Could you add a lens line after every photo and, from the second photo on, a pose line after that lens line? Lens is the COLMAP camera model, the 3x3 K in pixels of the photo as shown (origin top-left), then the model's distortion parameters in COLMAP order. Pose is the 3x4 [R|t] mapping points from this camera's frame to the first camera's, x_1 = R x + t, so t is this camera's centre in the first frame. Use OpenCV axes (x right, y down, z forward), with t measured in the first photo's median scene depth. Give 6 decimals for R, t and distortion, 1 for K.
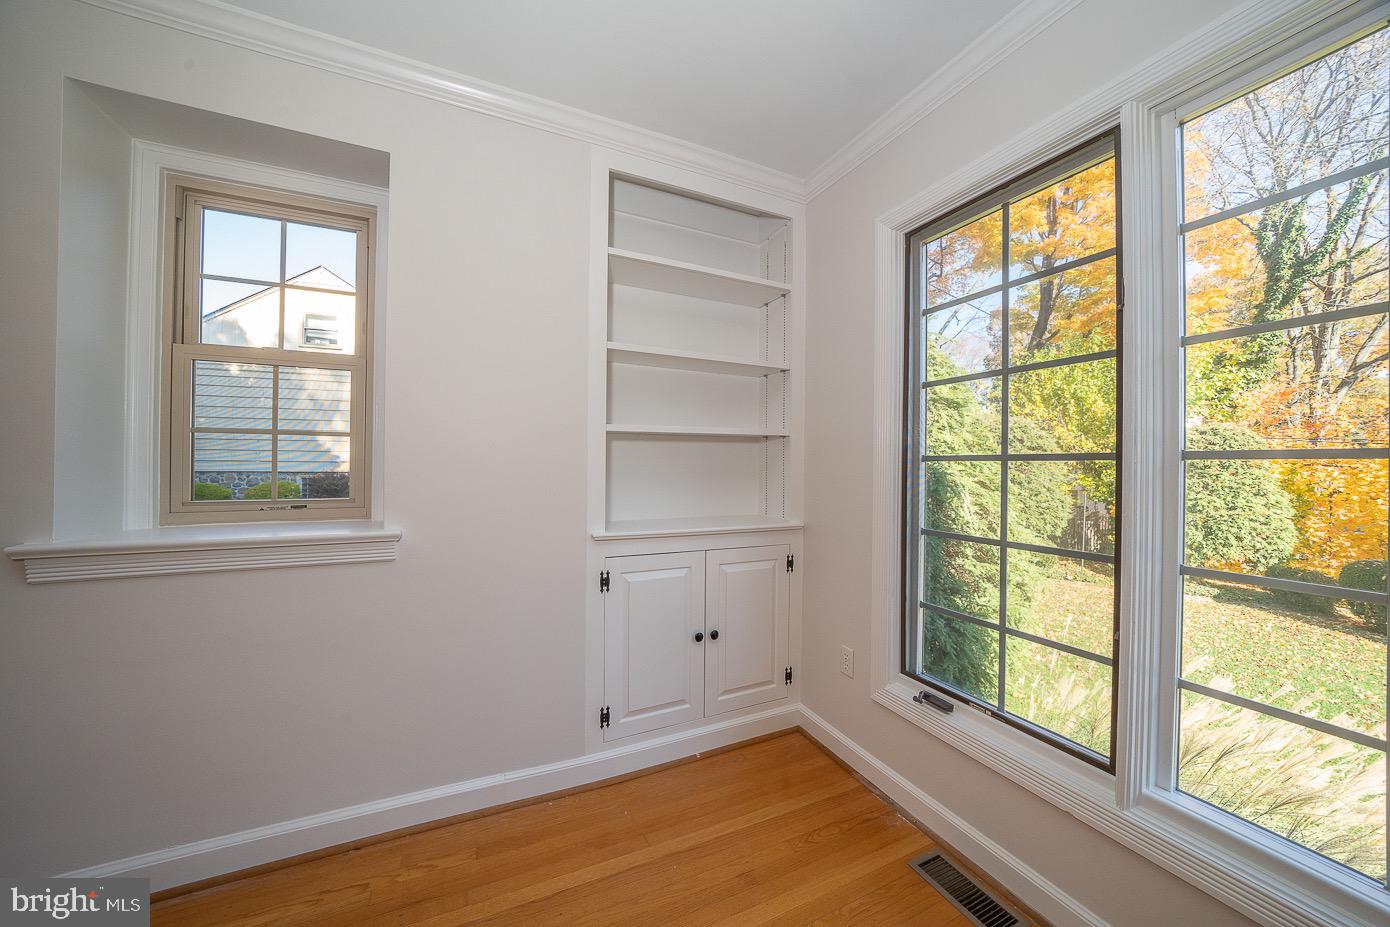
lens RADIAL K [[485.1, 0, 700.6], [0, 485.1, 463.9], [0, 0, 1]] dist [-0.015989, -0.000011]
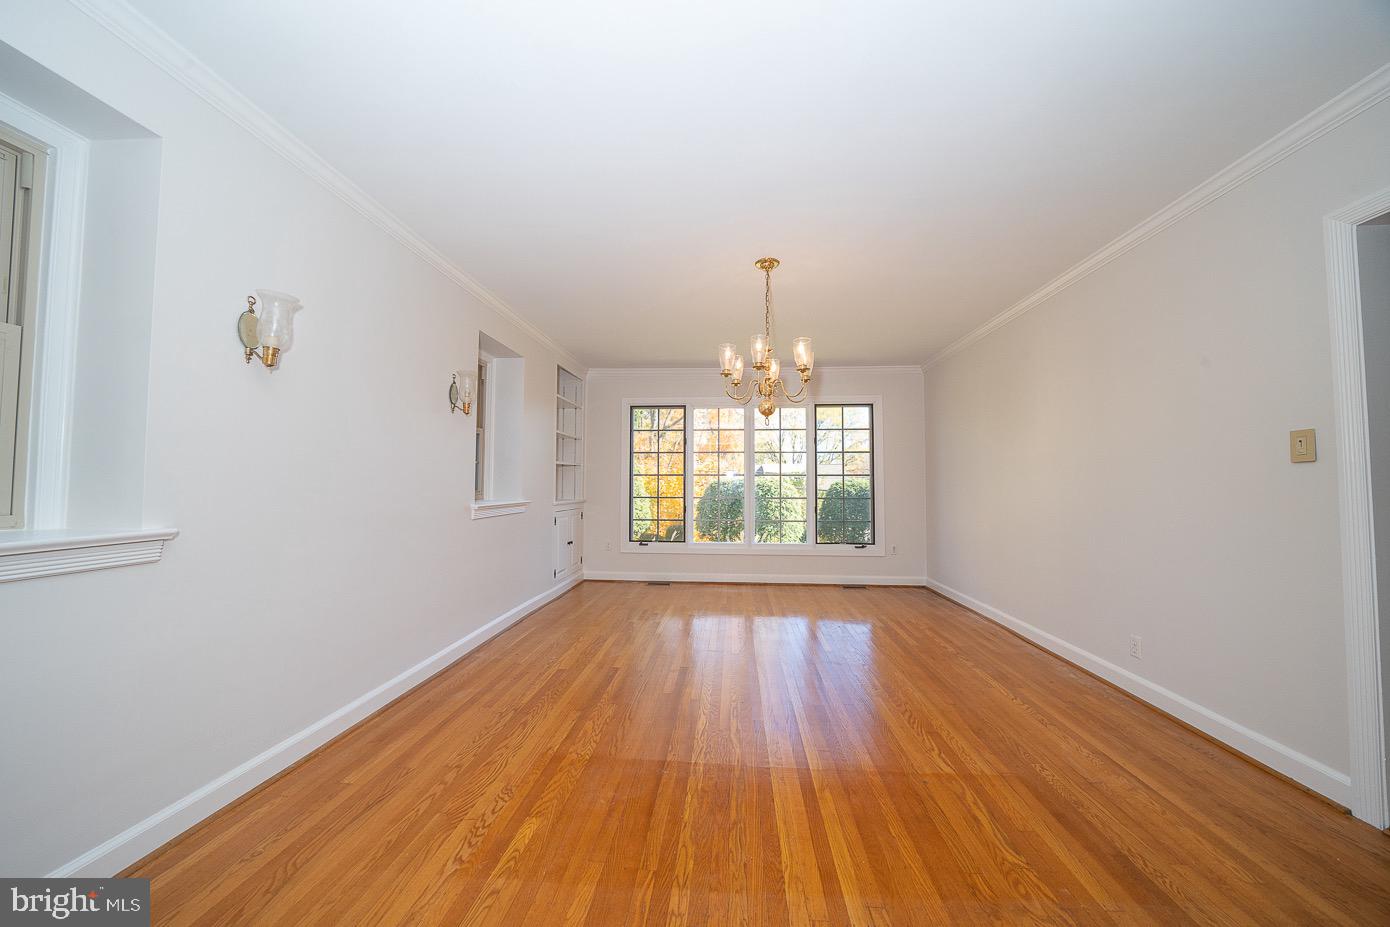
lens RADIAL K [[478.1, 0, 694.8], [0, 478.1, 462.3], [0, 0, 1]] dist [-0.019123, 0.000021]
pose [[0.510783, 0.029765, 0.859194, -1.425996], [-0.000703, 0.999415, -0.034205, 0.010336], [-0.859709, 0.016867, 0.510505, -0.678275]]
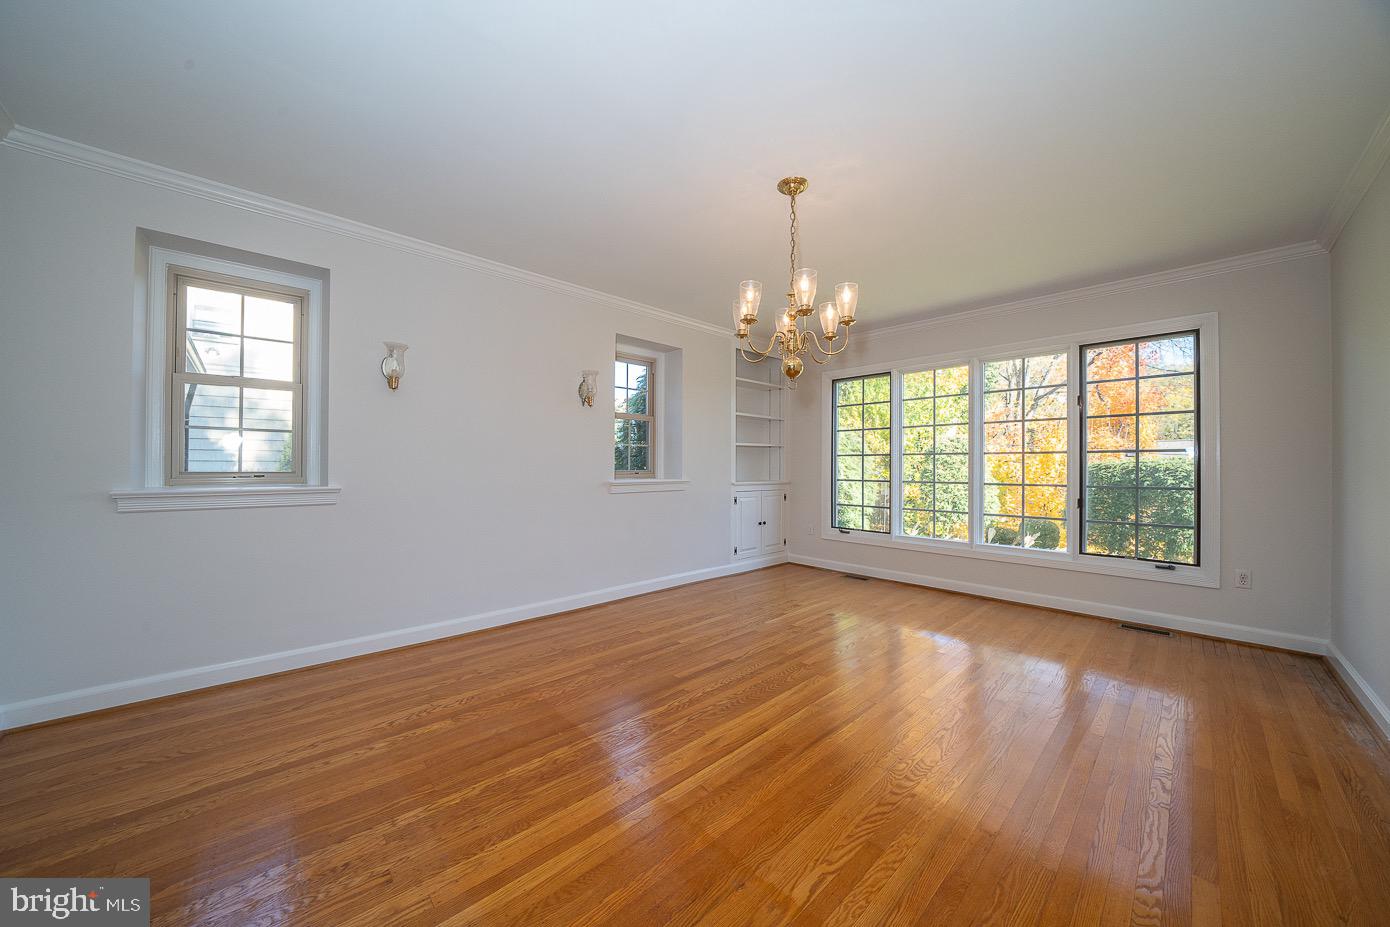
lens RADIAL K [[478.1, 0, 698.9], [0, 478.1, 465.2], [0, 0, 1]] dist [-0.019123, 0.000021]
pose [[0.954926, -0.004337, 0.296812, -0.831494], [0.003449, 0.999988, 0.003514, 0.024733], [-0.296824, -0.002331, 0.954929, -1.049875]]
